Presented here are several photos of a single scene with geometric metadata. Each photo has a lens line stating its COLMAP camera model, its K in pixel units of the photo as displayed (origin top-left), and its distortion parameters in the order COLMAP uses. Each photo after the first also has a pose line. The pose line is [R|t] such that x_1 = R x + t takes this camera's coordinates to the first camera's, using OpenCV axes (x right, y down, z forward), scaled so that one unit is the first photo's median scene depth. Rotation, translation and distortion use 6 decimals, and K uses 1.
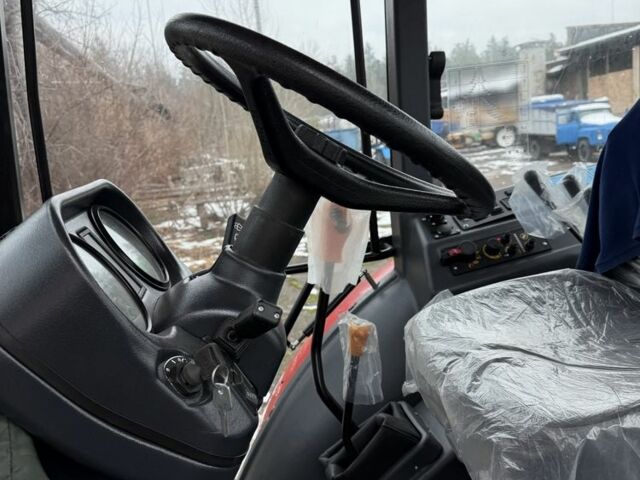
lens RADIAL K [[581.5, 0, 317.1], [0, 581.5, 239.7], [0, 0, 1]] dist [0.024730, -0.065803]
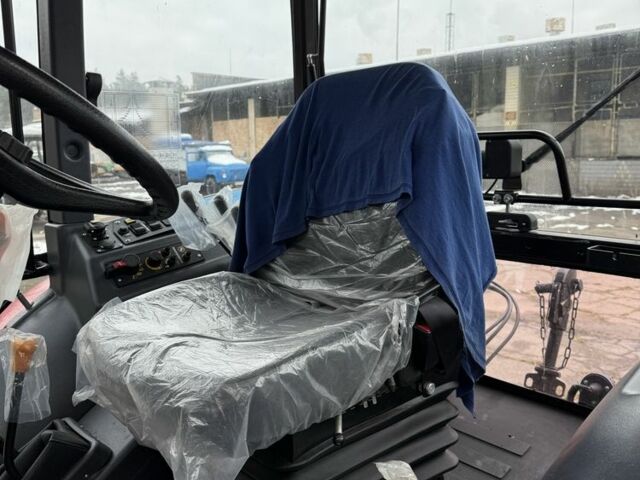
lens RADIAL K [[581.5, 0, 314.5], [0, 581.5, 257.8], [0, 0, 1]] dist [0.024730, -0.065803]
pose [[0.821410, -0.010901, 0.570234, -0.077417], [0.025498, 0.999520, -0.017621, 0.037956], [-0.569768, 0.029014, 0.821294, -0.071170]]
